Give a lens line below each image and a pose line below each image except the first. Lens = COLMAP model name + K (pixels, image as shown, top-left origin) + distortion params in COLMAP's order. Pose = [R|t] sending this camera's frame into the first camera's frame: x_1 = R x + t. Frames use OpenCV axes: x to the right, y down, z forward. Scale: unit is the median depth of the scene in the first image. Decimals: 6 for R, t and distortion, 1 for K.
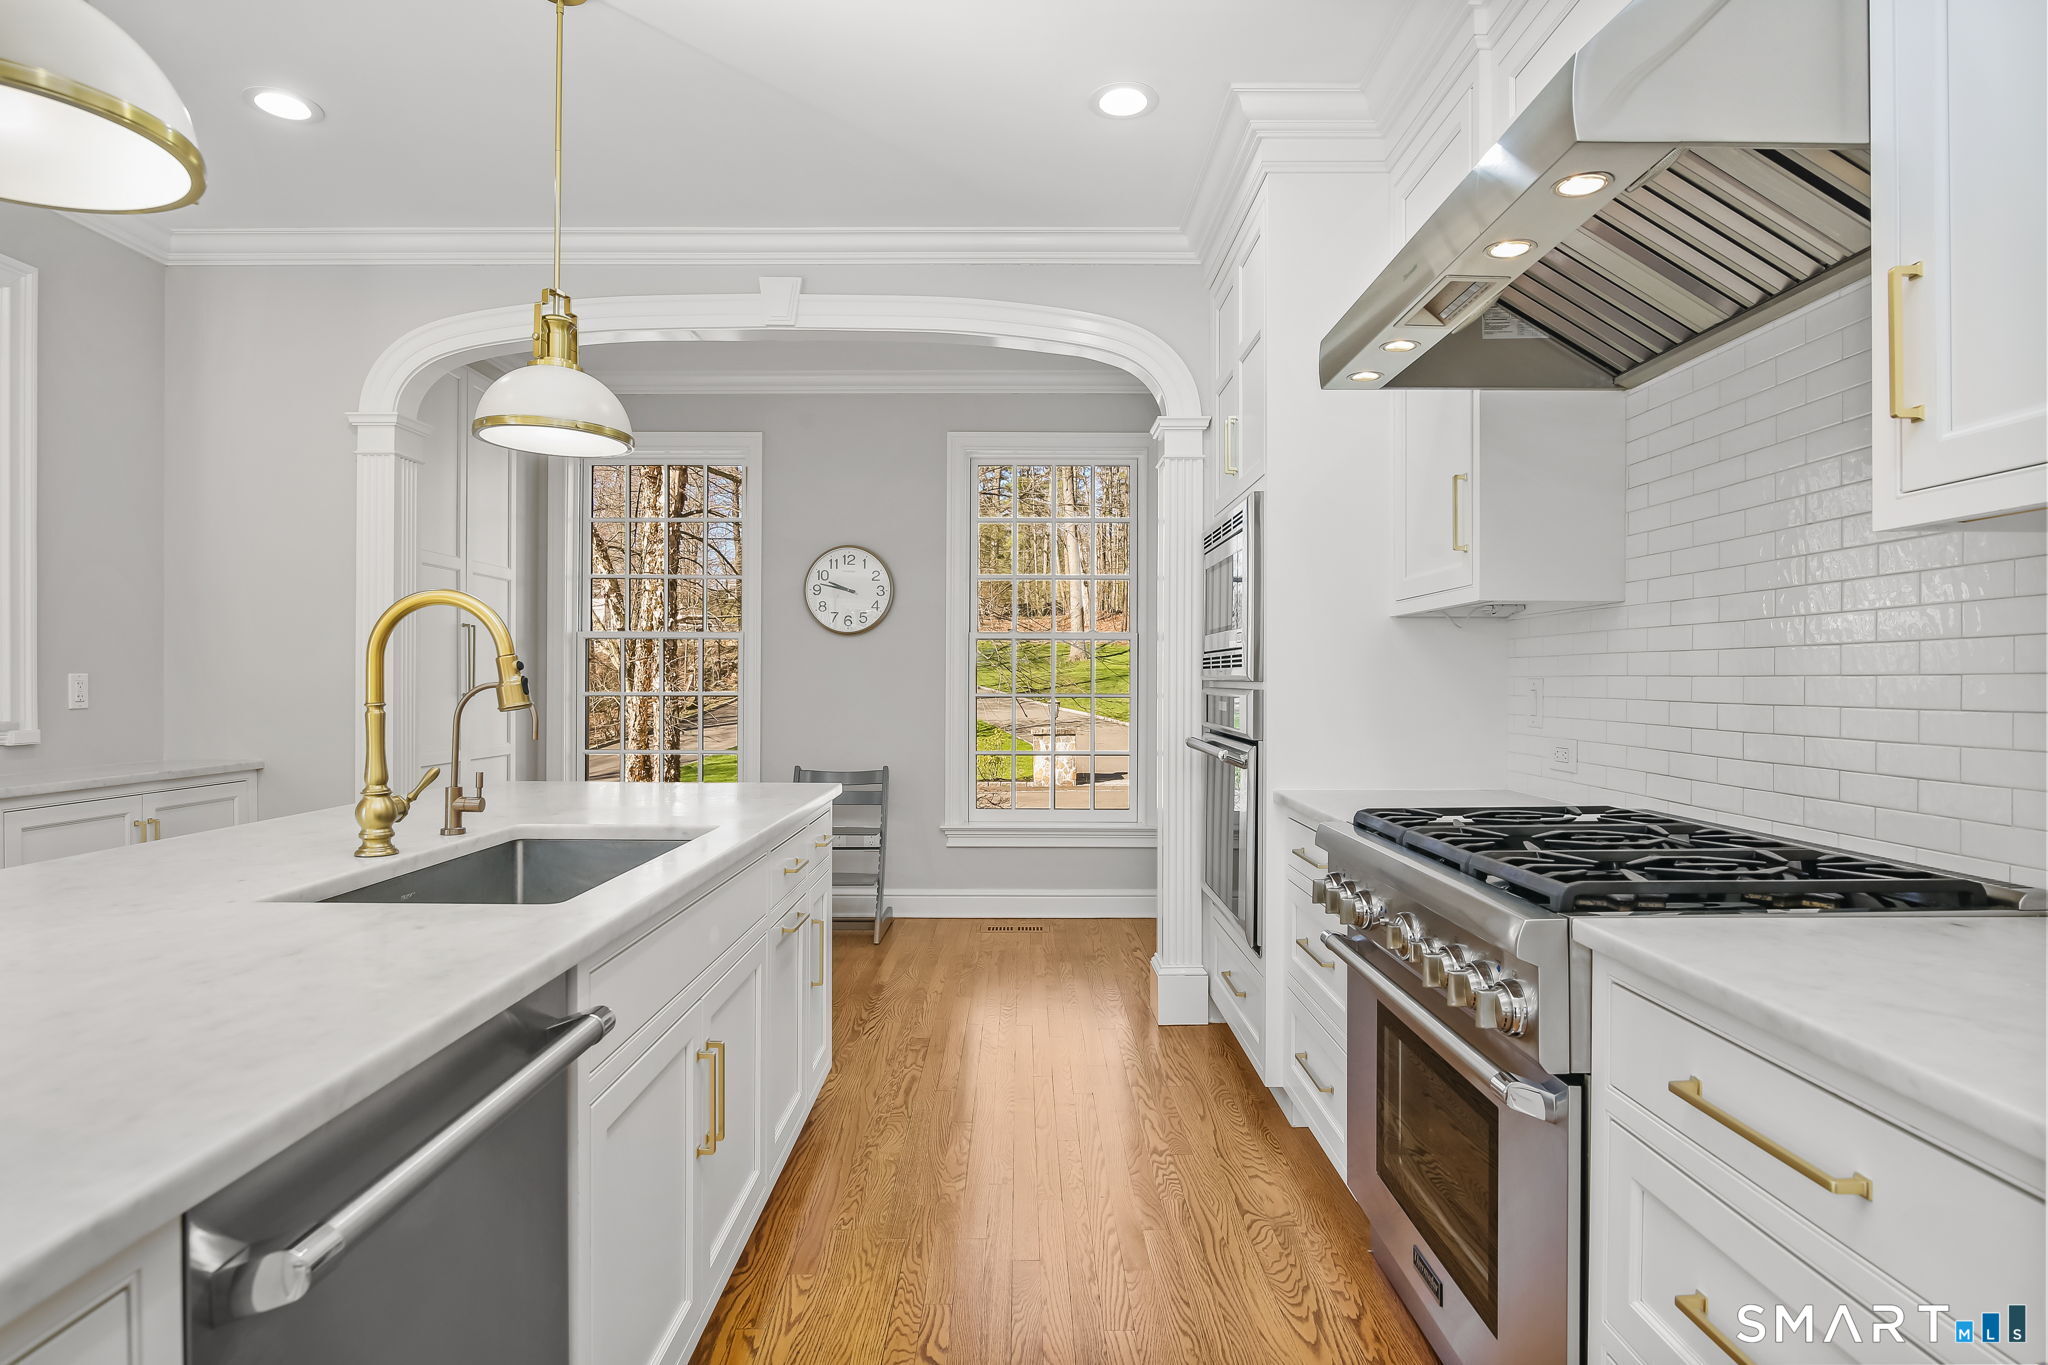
lens RADIAL K [[1056.9, 0, 1024.0], [0, 1056.9, 682.5], [0, 0, 1]] dist [-0.015249, 0.000008]
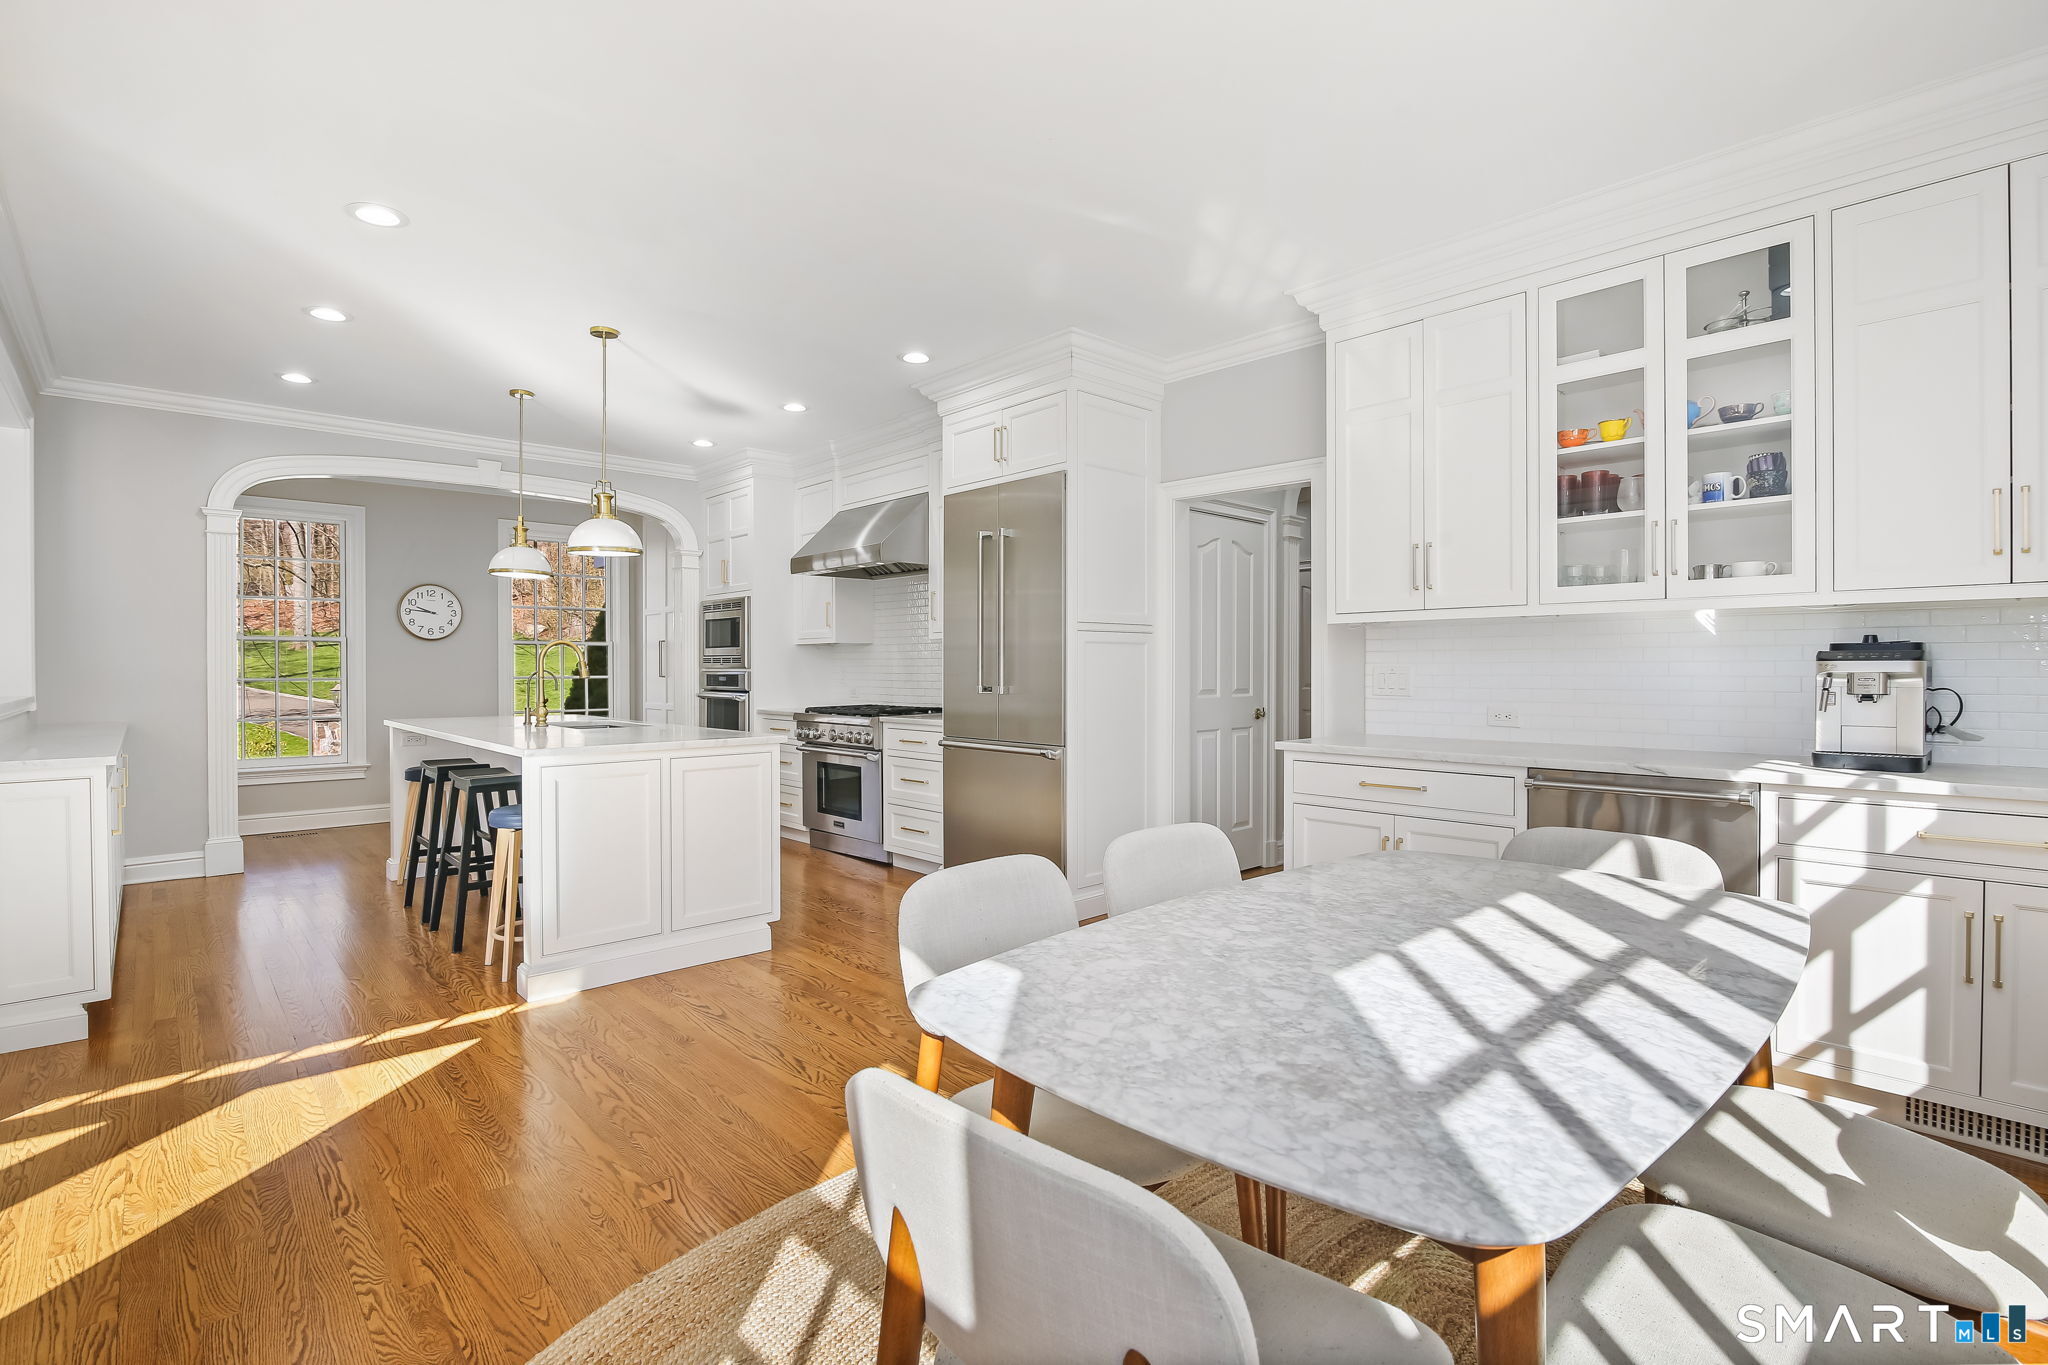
lens RADIAL K [[956.0, 0, 1022.0], [0, 956.0, 689.4], [0, 0, 1]] dist [-0.022539, 0.000054]
pose [[0.740800, -0.016975, 0.671511, -0.683409], [0.004401, 0.999782, 0.020419, 0.004689], [-0.671711, -0.012171, 0.740713, -0.955326]]
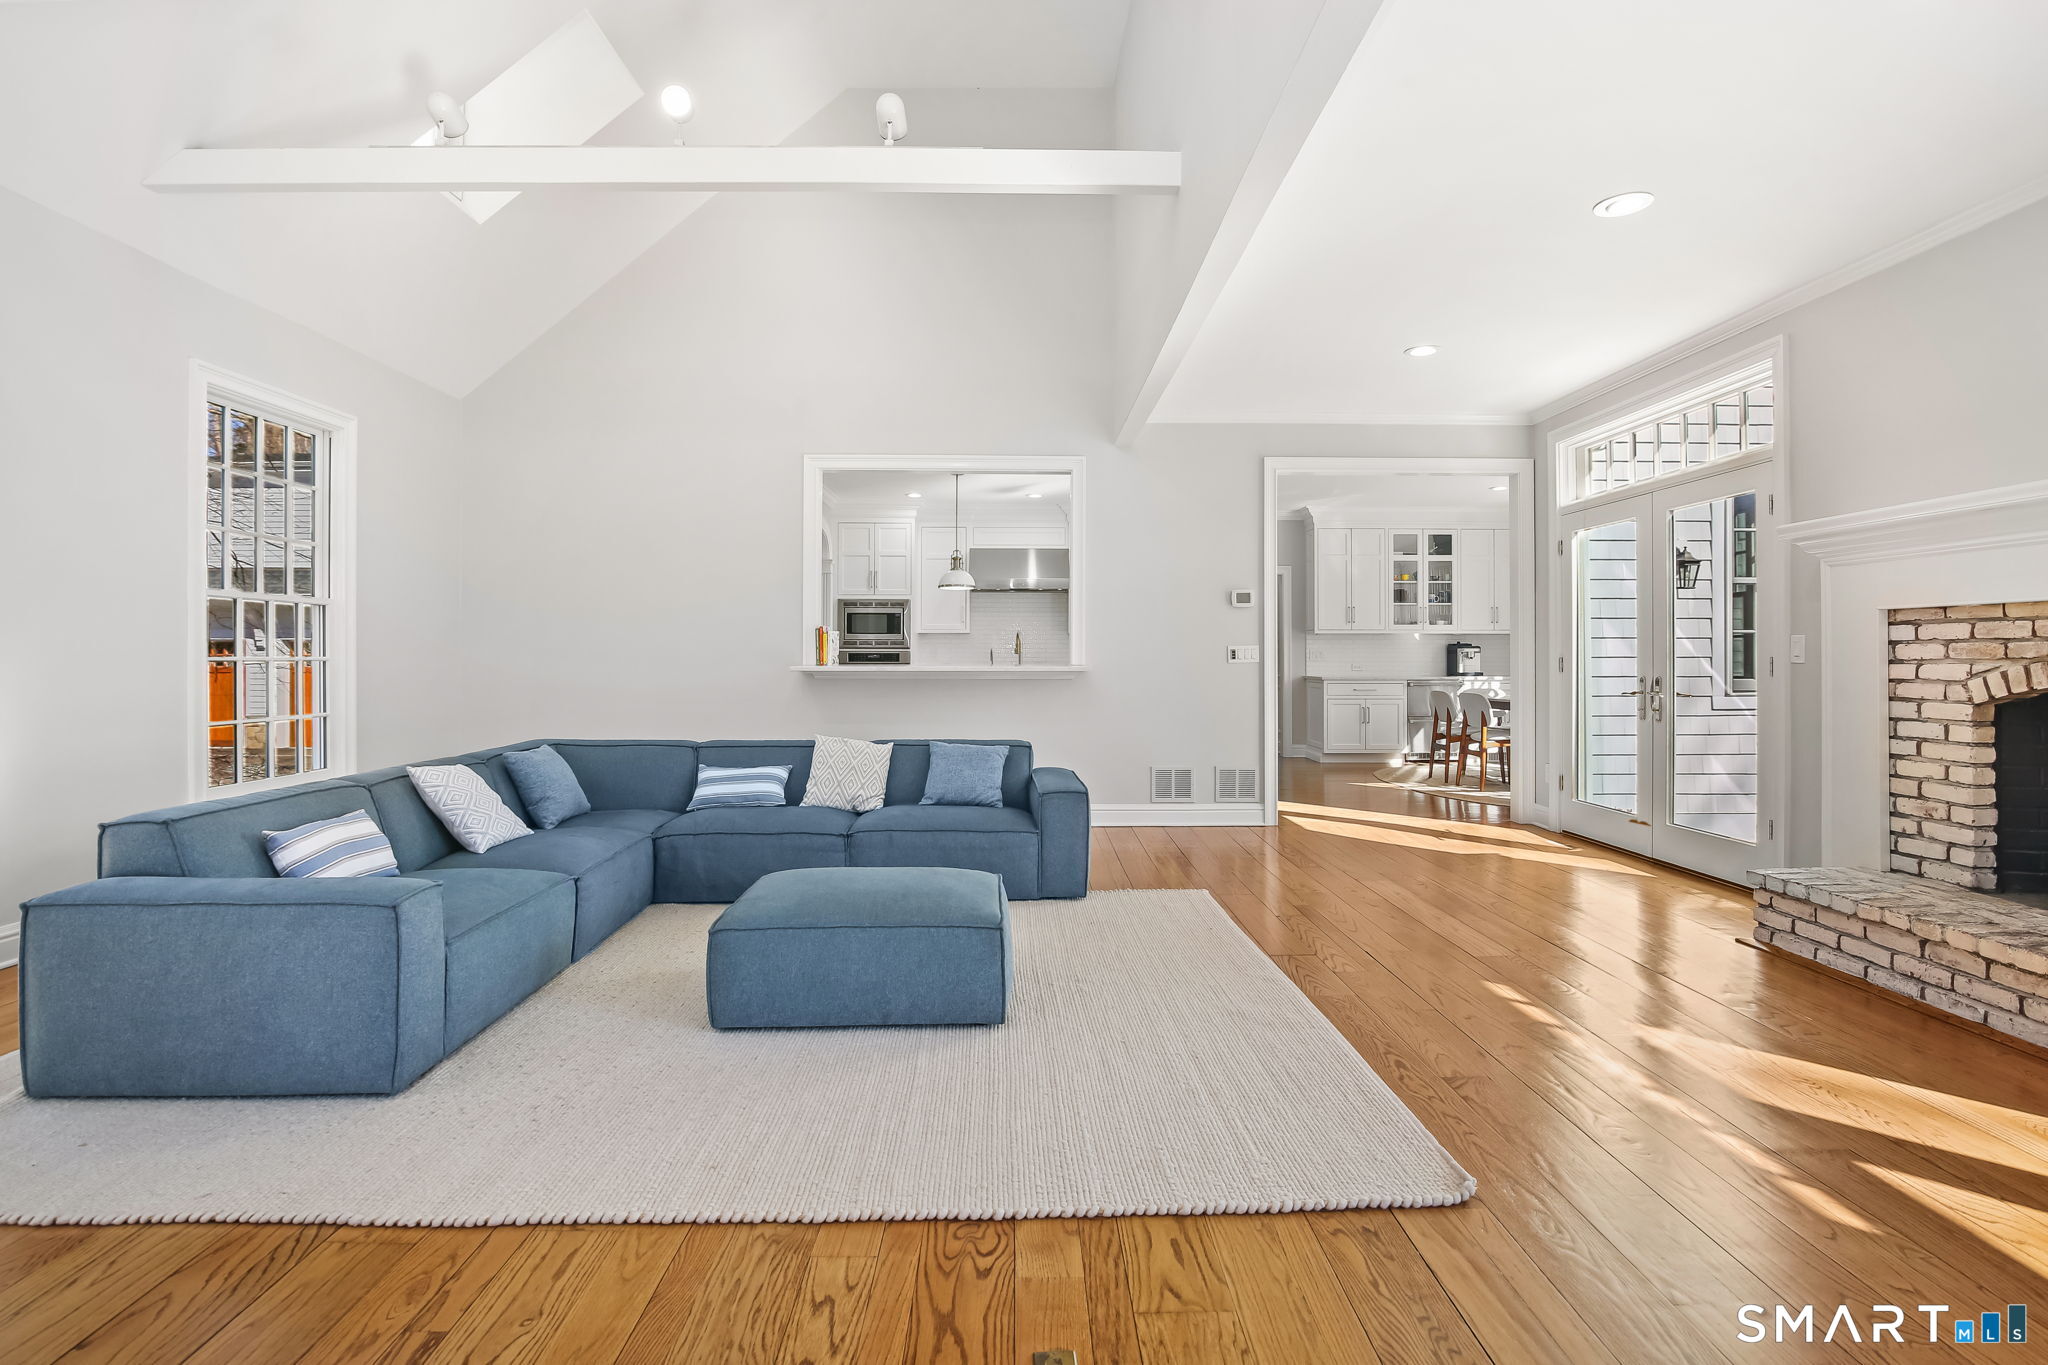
lens RADIAL K [[980.3, 0, 1018.2], [0, 980.3, 670.9], [0, 0, 1]] dist [-0.014373, -0.000115]
pose [[-0.001180, -0.015385, 0.999881, -2.614179], [0.001658, 0.999880, 0.015387, 0.020456], [-0.999998, 0.001676, -0.001154, 0.478520]]
